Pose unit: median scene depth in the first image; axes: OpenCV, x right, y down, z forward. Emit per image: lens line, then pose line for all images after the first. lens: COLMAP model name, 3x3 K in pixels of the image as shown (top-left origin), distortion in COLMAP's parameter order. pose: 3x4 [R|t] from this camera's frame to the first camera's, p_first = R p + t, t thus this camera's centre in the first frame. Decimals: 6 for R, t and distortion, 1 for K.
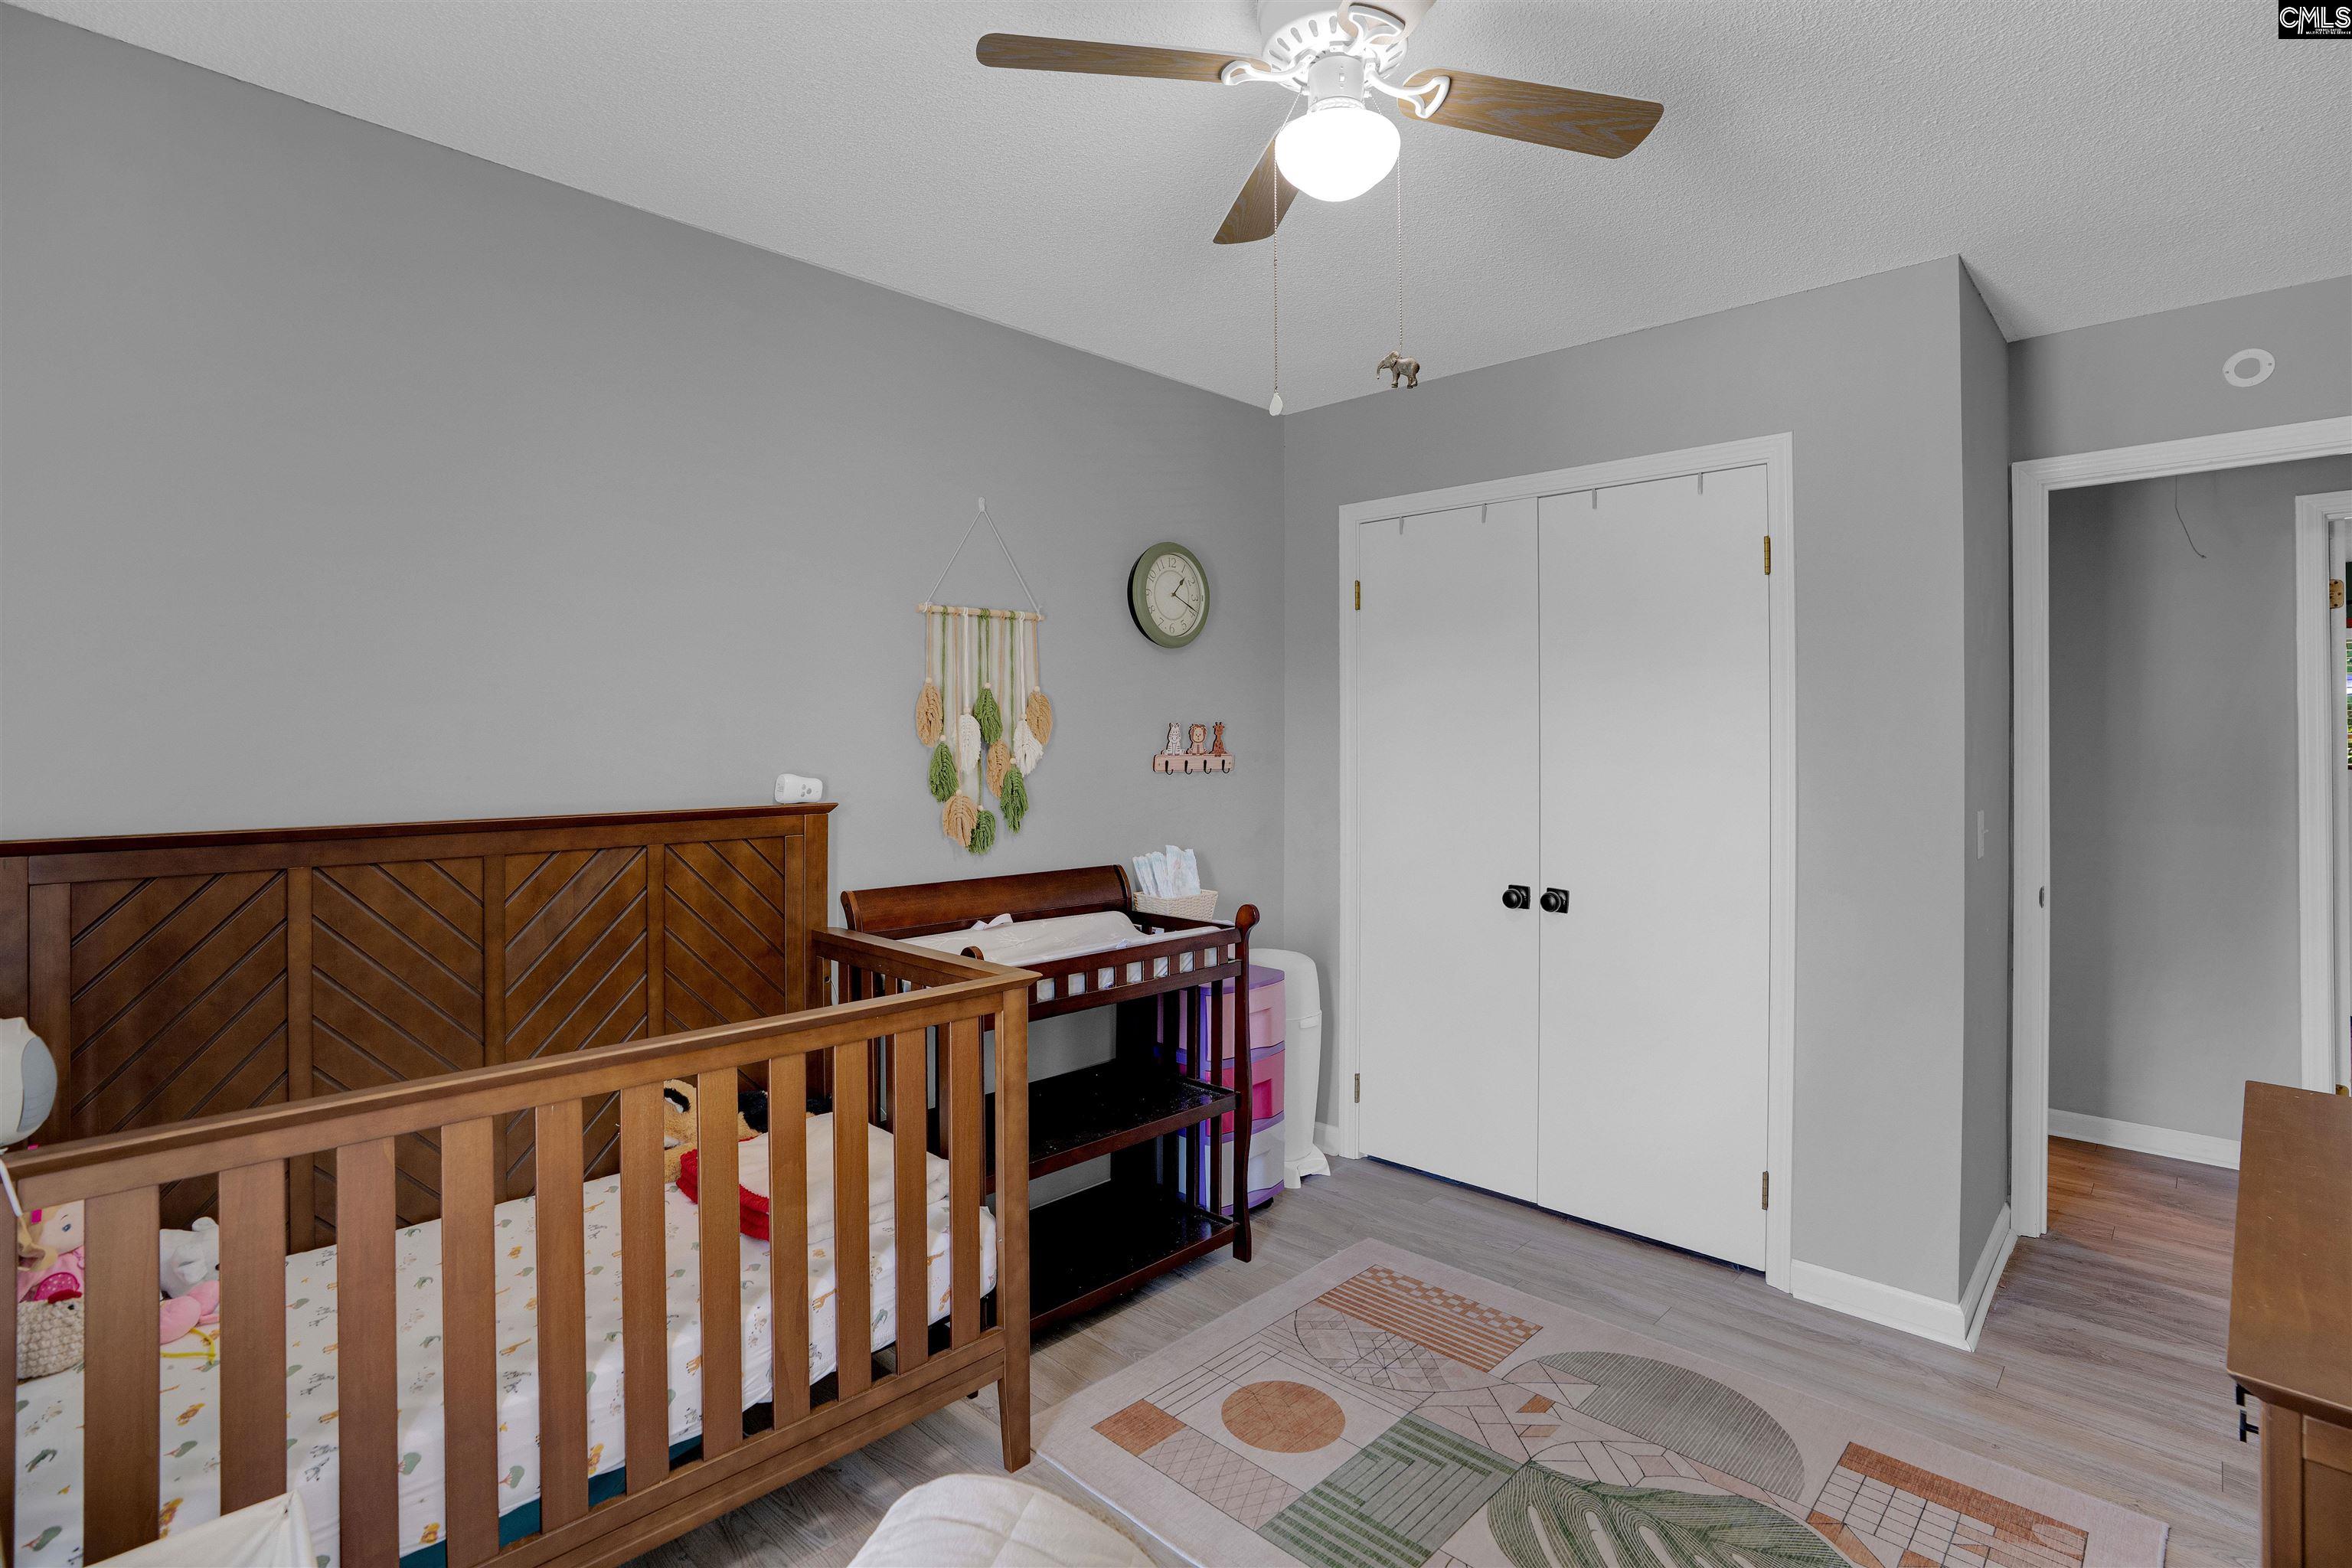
lens RADIAL K [[1113.1, 0, 1150.7], [0, 1113.1, 760.2], [0, 0, 1]] dist [-0.037058, 0.000101]
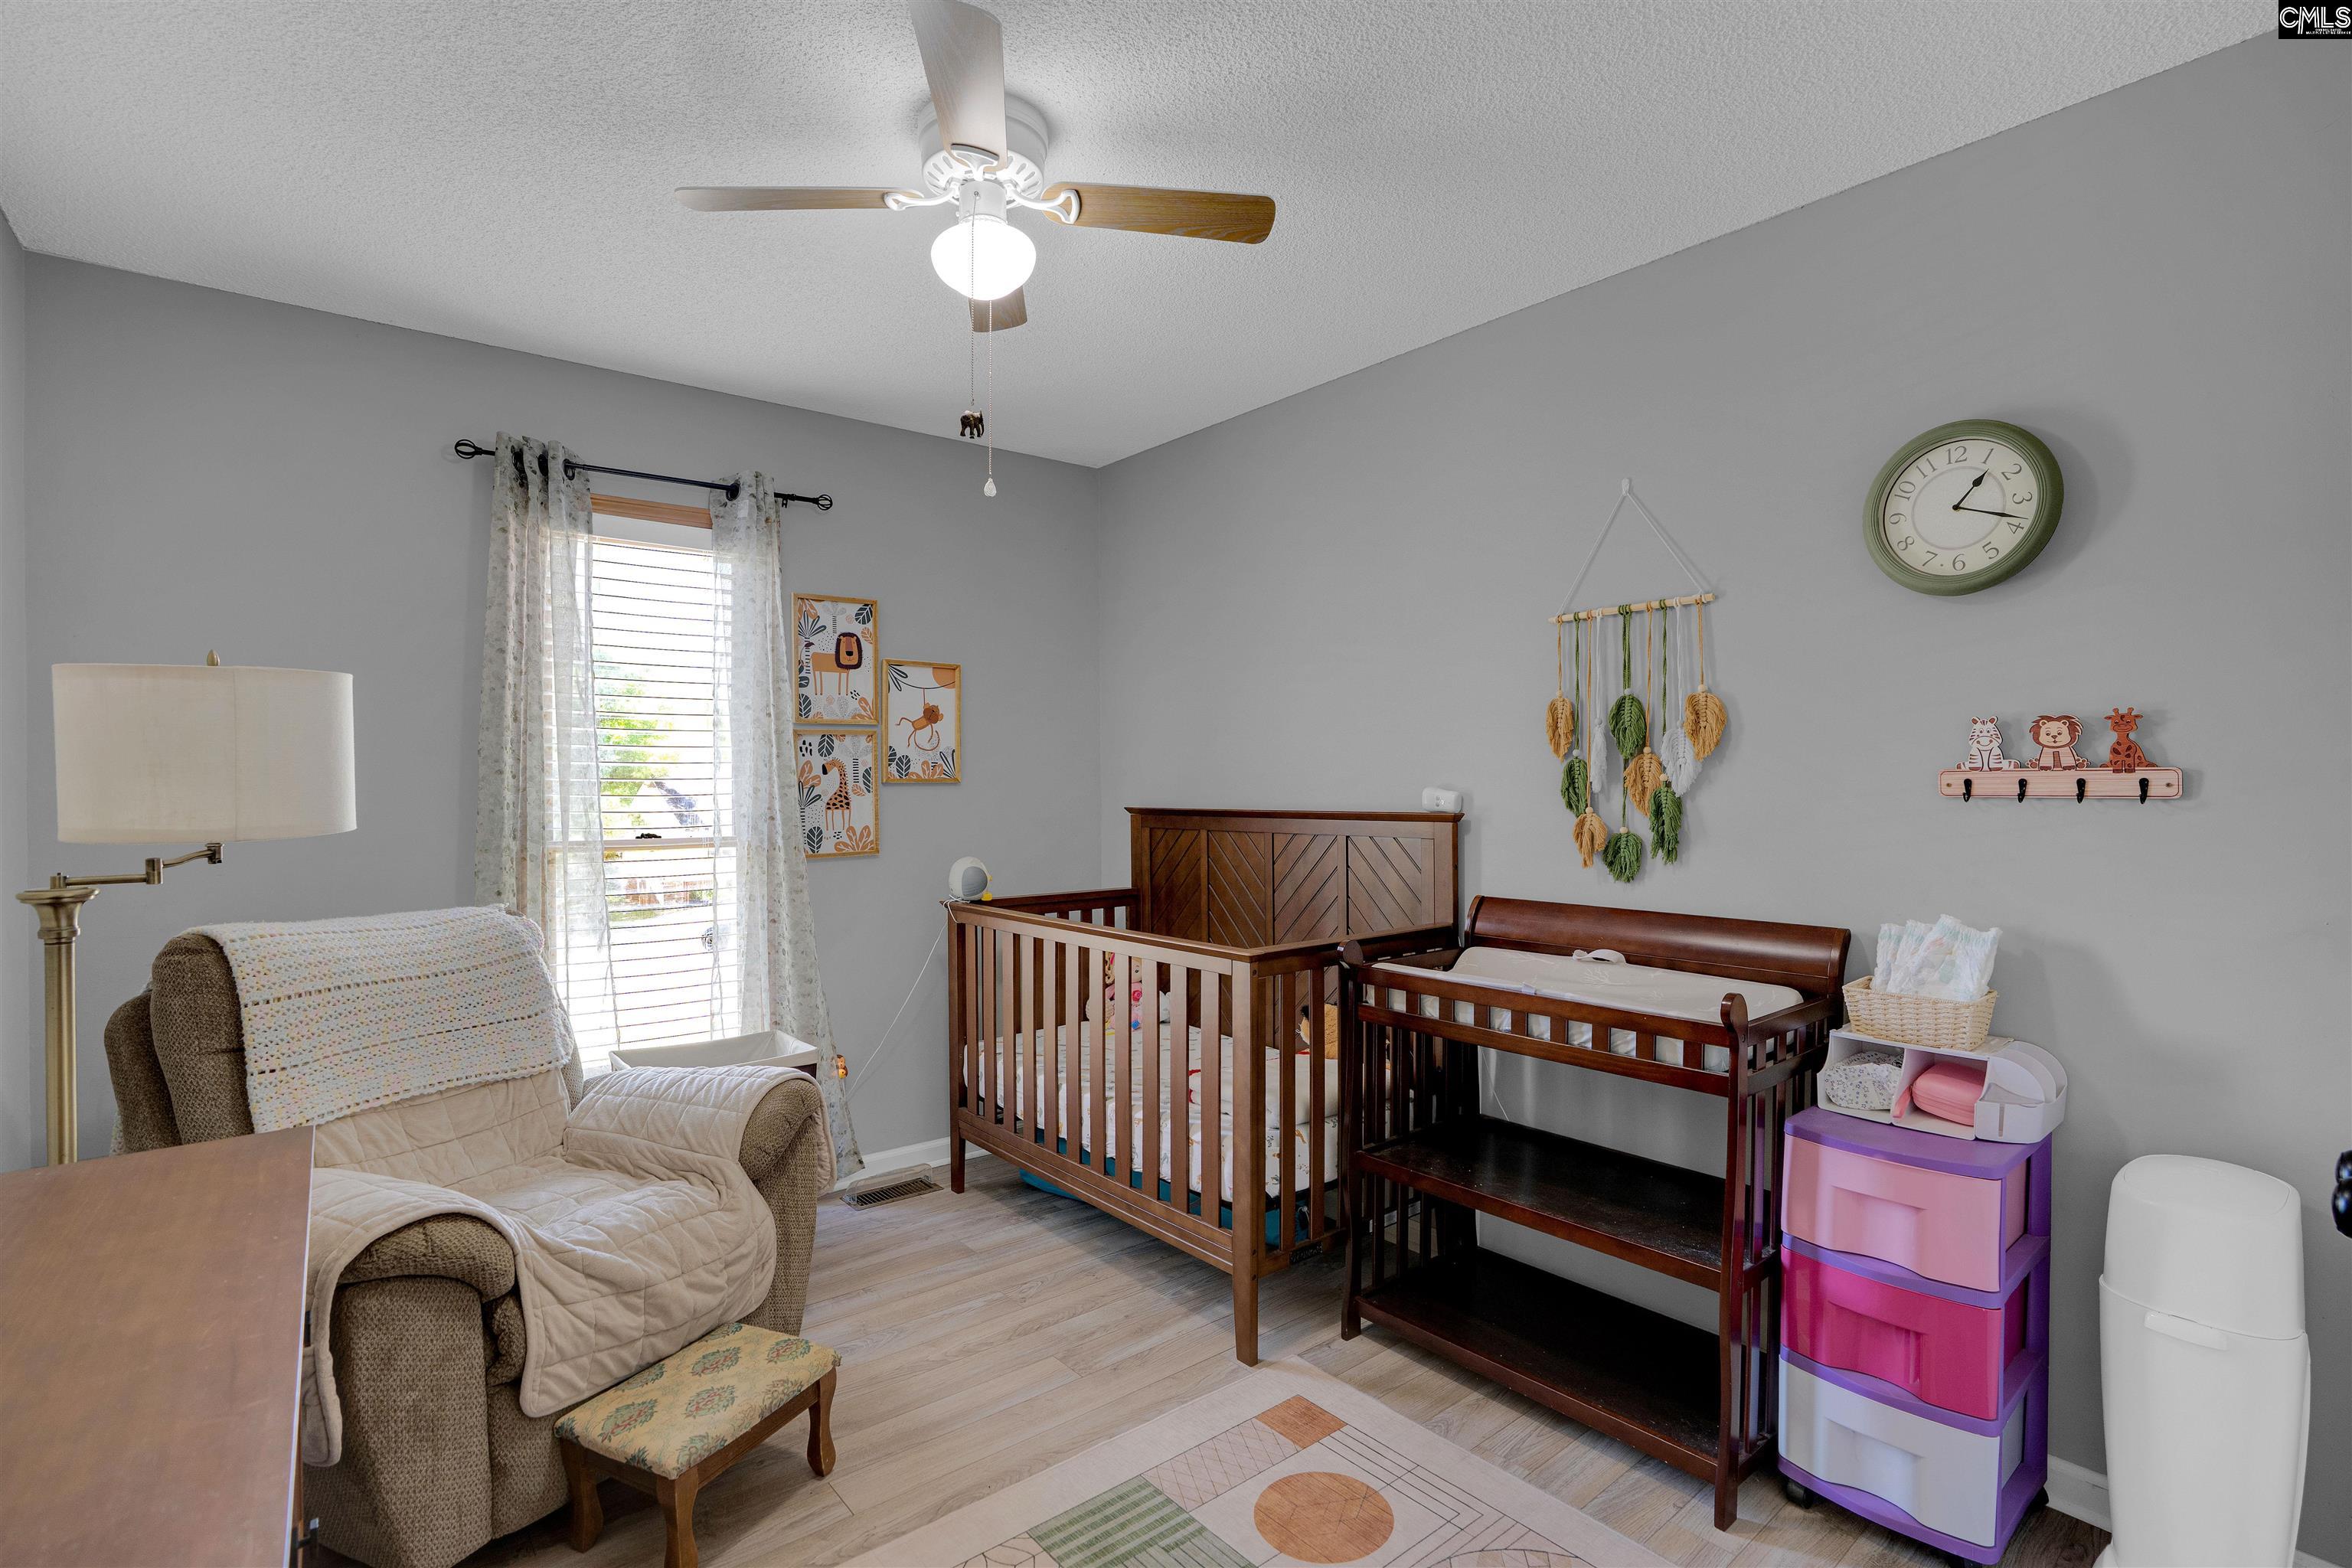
lens RADIAL K [[1113.1, 0, 1150.7], [0, 1113.1, 760.2], [0, 0, 1]] dist [-0.037058, 0.000101]
pose [[-0.115298, -0.000789, -0.993331, 0.788752], [0.004737, 0.999988, -0.001344, -0.013440], [0.993320, -0.004861, -0.115293, 0.744899]]
